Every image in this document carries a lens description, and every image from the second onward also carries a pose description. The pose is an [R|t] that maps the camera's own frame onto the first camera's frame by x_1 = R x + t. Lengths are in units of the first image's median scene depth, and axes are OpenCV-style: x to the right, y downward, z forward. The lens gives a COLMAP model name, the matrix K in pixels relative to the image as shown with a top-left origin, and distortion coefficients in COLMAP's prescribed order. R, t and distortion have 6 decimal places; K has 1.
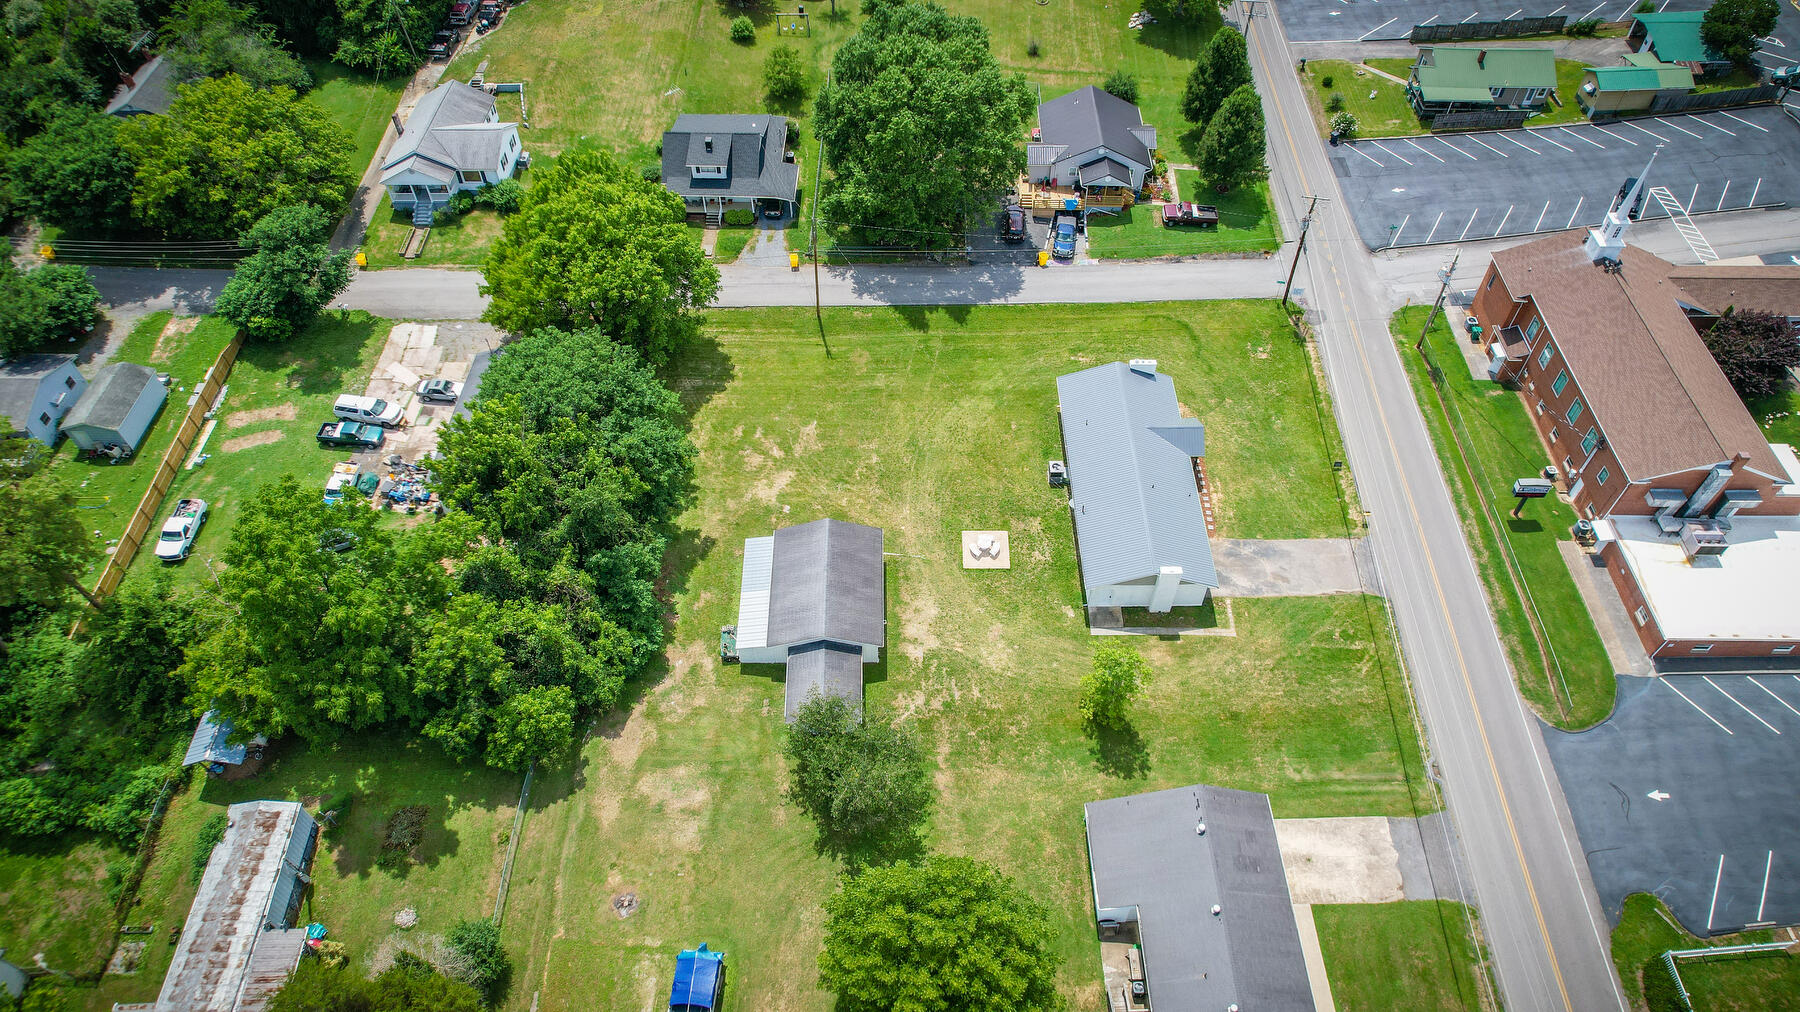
lens RADIAL K [[1148.2, 0, 900.8], [0, 1148.2, 512.6], [0, 0, 1]] dist [-0.074556, 0.068795]
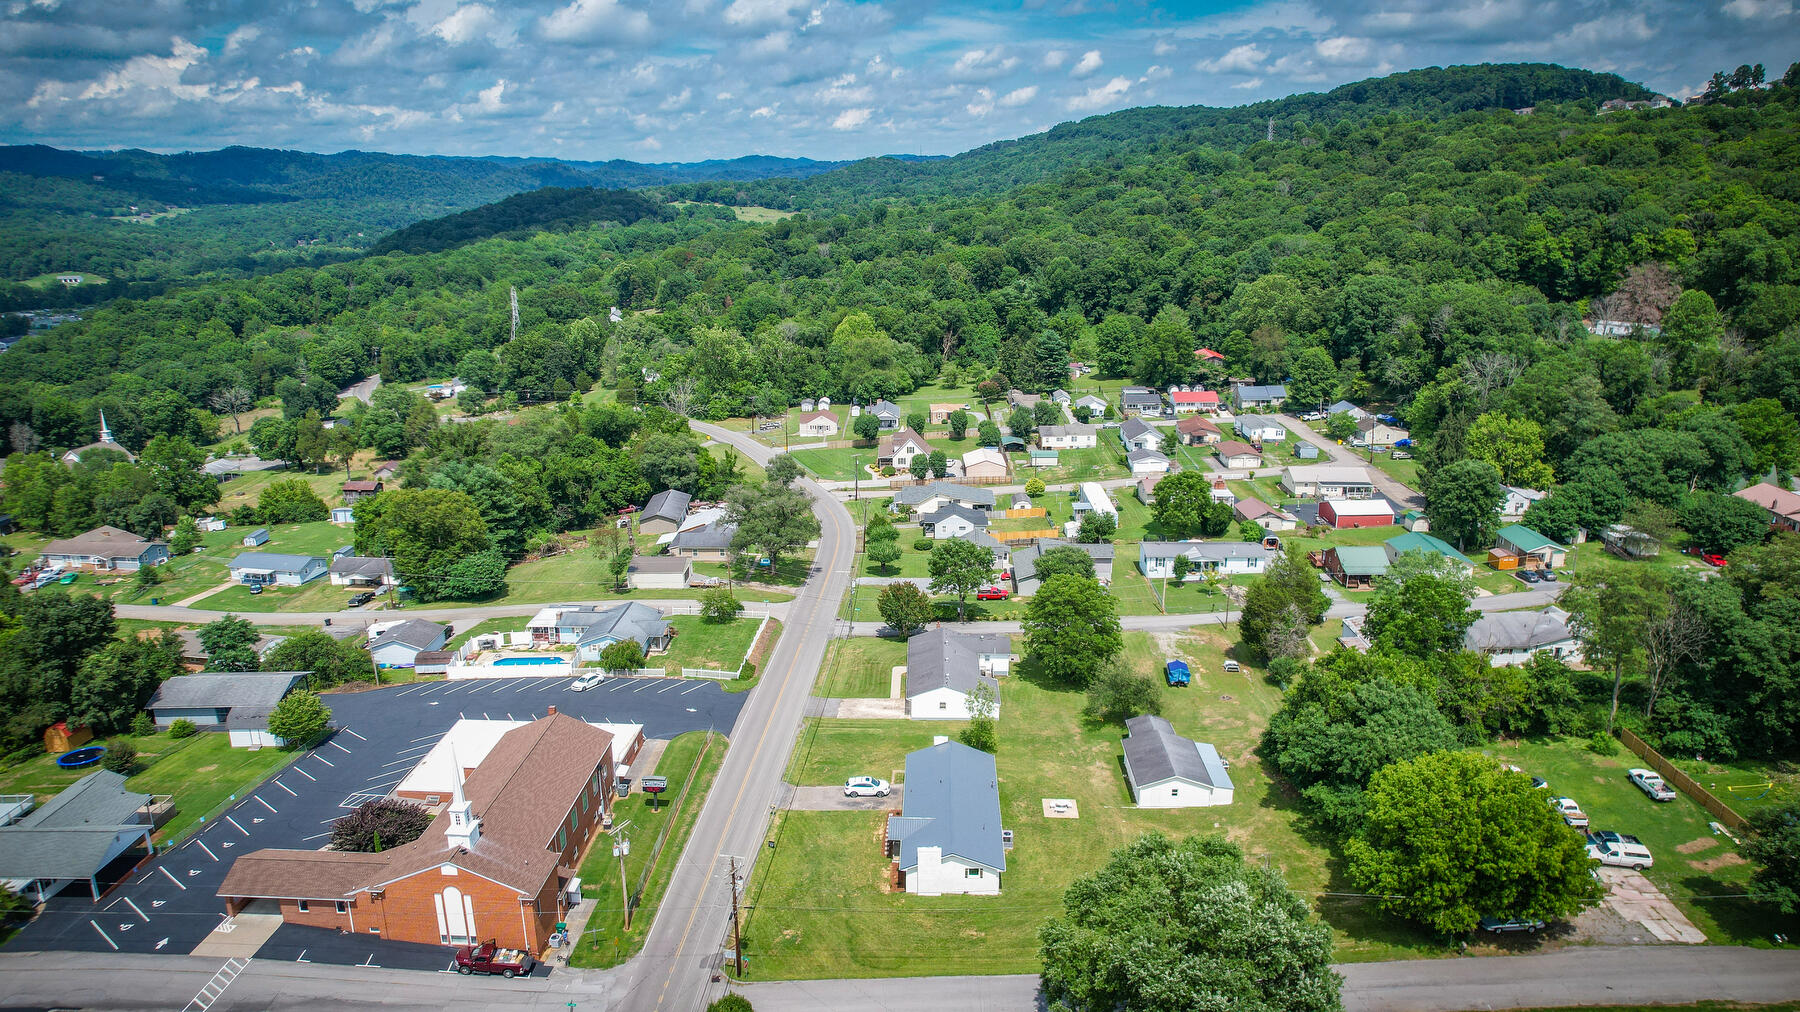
lens RADIAL K [[1148.2, 0, 900.8], [0, 1148.2, 512.6], [0, 0, 1]] dist [-0.074556, 0.068795]
pose [[-0.999212, -0.000901, 0.039681, 0.205907], [0.036141, 0.392663, 0.918972, -1.333037], [-0.016409, 0.919682, -0.392321, 1.187197]]
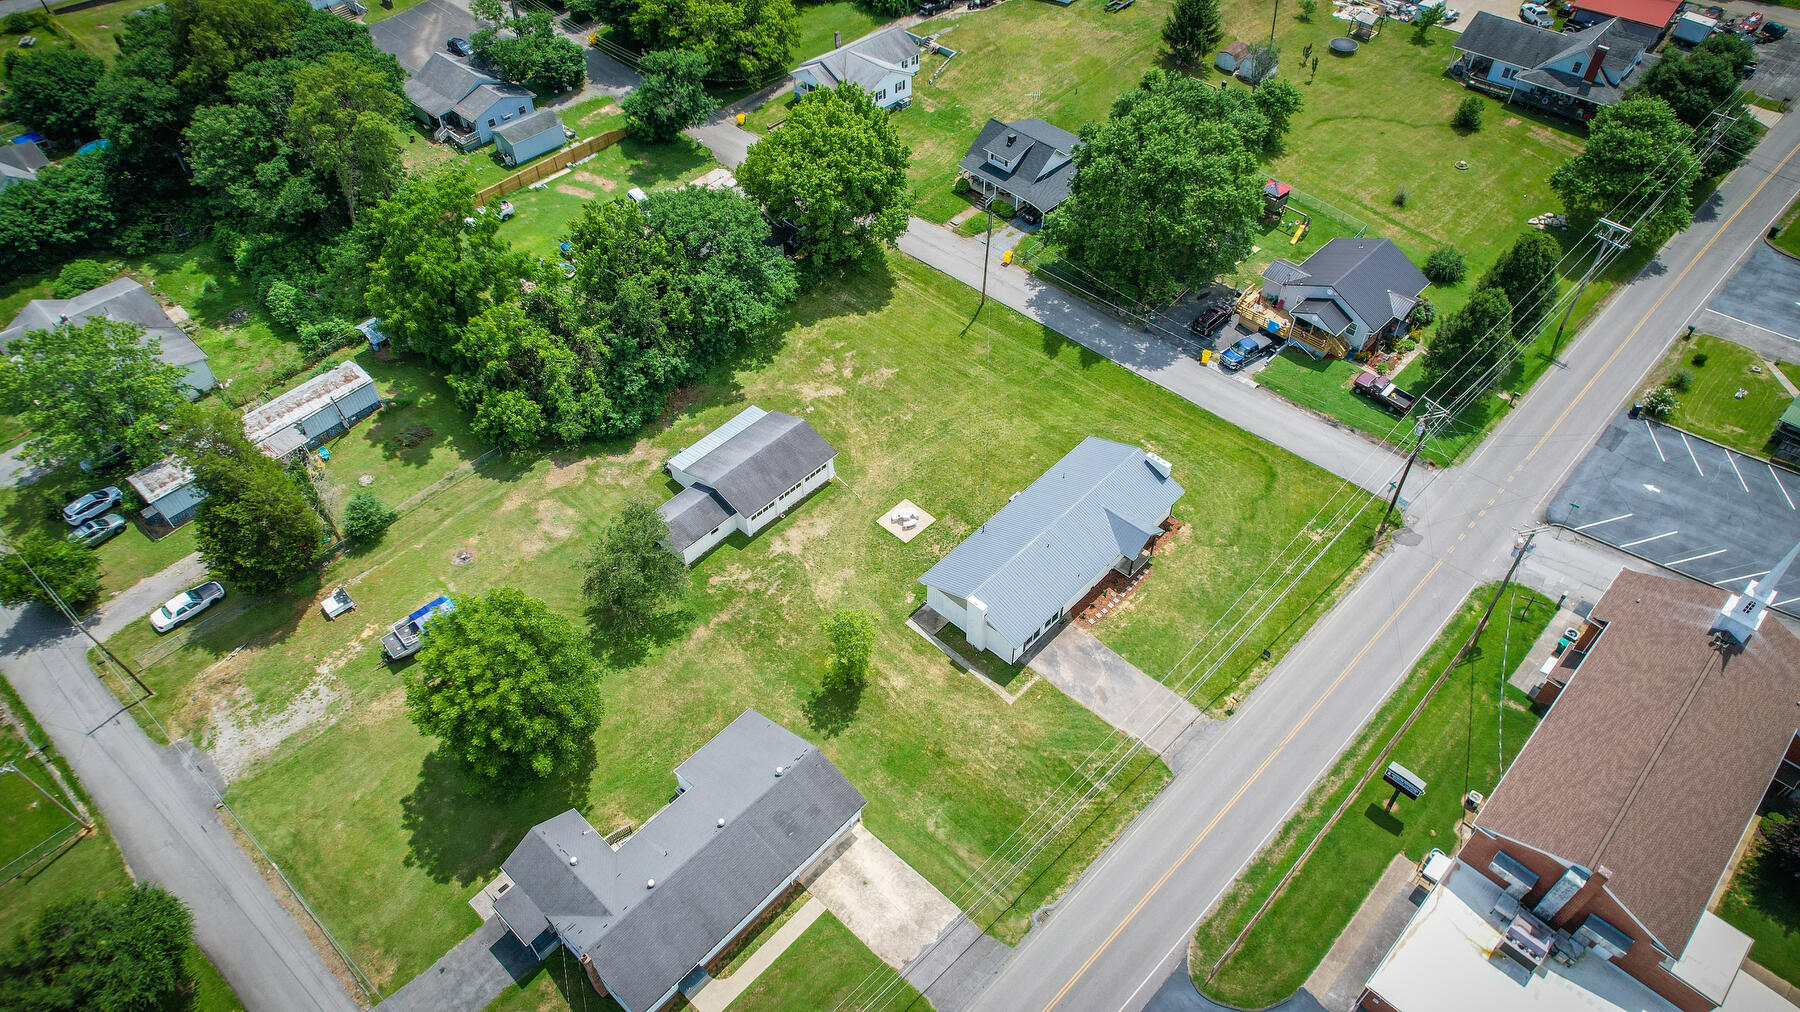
lens RADIAL K [[1148.2, 0, 900.8], [0, 1148.2, 512.6], [0, 0, 1]] dist [-0.074556, 0.068795]
pose [[0.724277, 0.501386, -0.473323, 0.565790], [-0.530314, 0.843794, 0.082337, -0.059131], [0.440669, 0.191375, 0.877033, 0.048398]]
